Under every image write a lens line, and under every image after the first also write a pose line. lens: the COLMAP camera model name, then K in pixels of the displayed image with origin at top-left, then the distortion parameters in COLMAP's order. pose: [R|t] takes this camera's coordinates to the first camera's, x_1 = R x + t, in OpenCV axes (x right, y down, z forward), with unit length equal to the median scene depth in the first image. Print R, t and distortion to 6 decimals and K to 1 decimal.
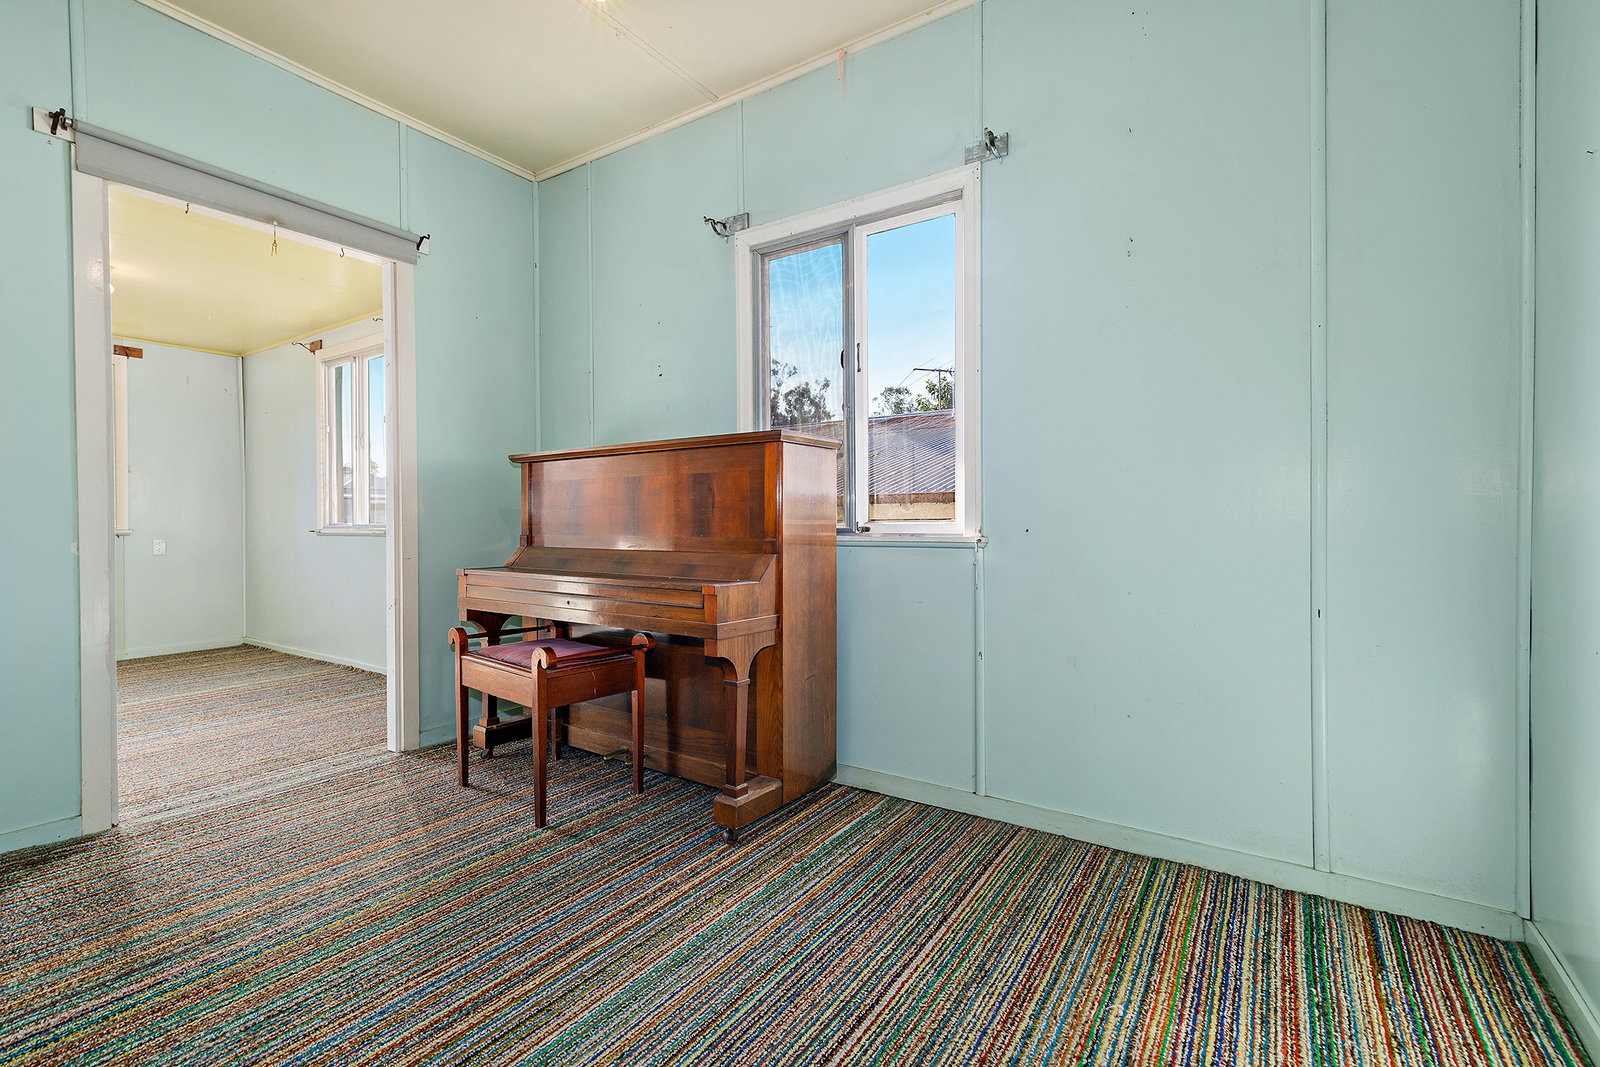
lens RADIAL K [[713.4, 0, 800.0], [0, 713.4, 530.2], [0, 0, 1]] dist [-0.001204, -0.000033]
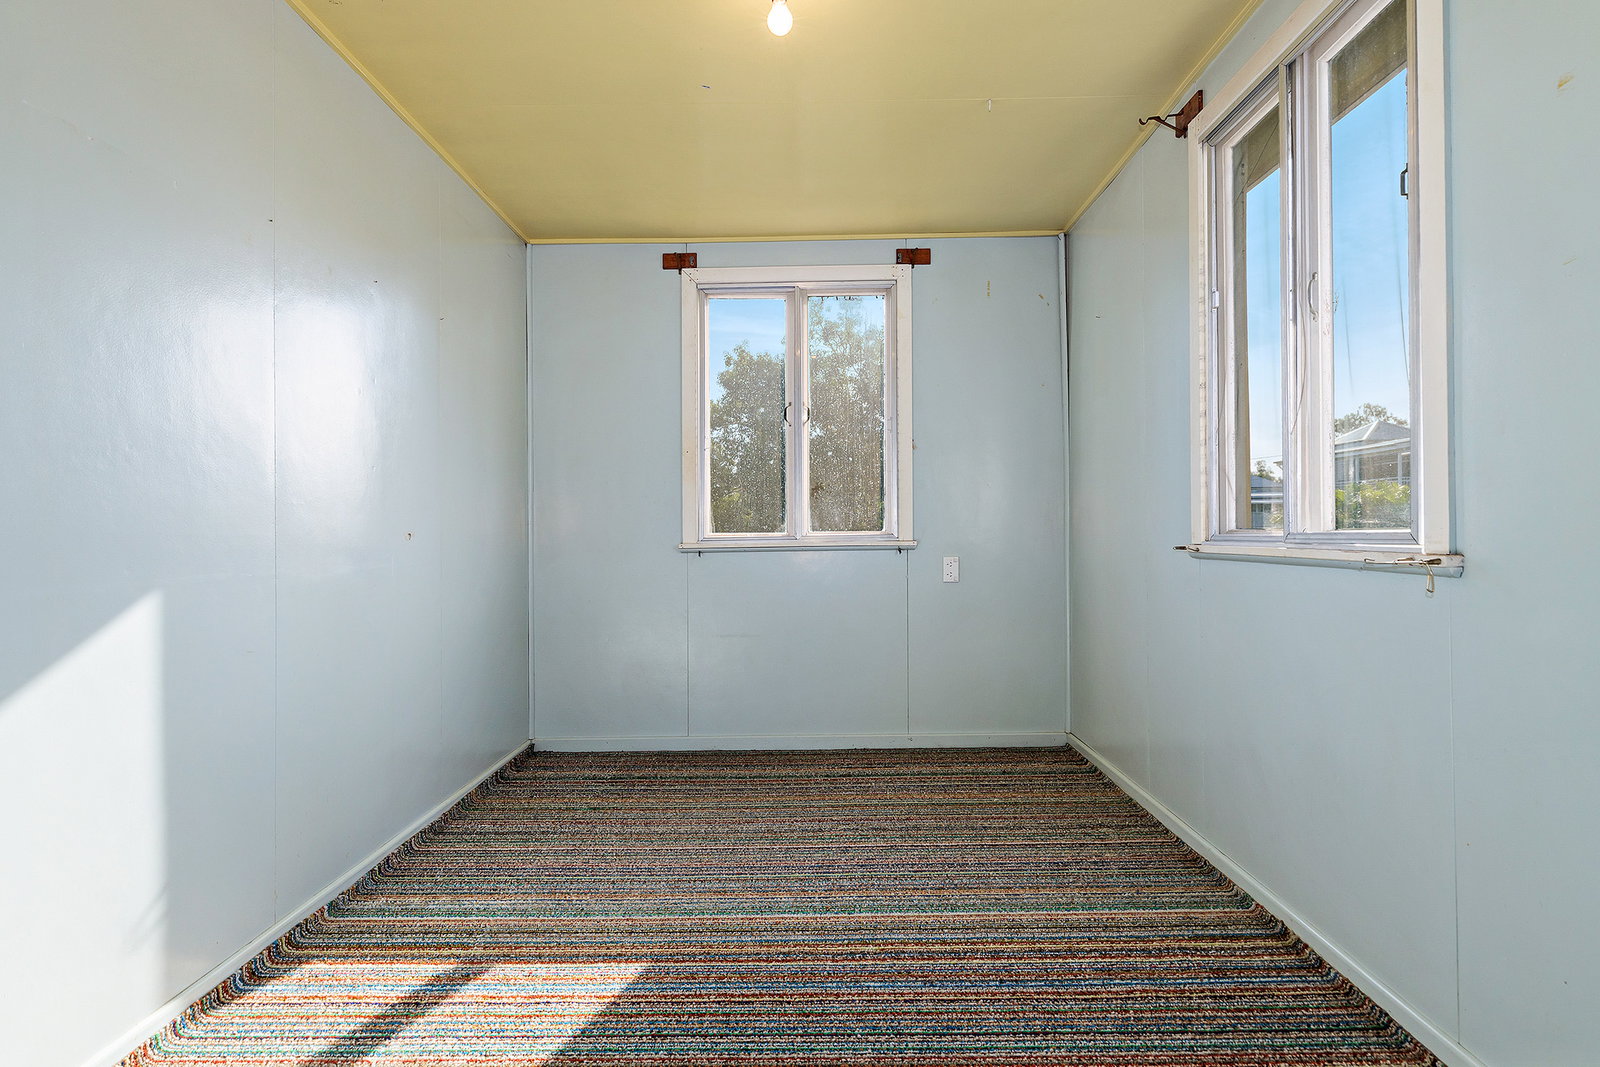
lens RADIAL K [[905.4, 0, 799.7], [0, 905.4, 531.0], [0, 0, 1]] dist [-0.001992, -0.000248]
pose [[0.555252, -0.001469, -0.831681, -0.337062], [-0.002346, 0.999992, -0.003332, -0.006187], [0.831679, 0.003801, 0.555244, 0.477073]]
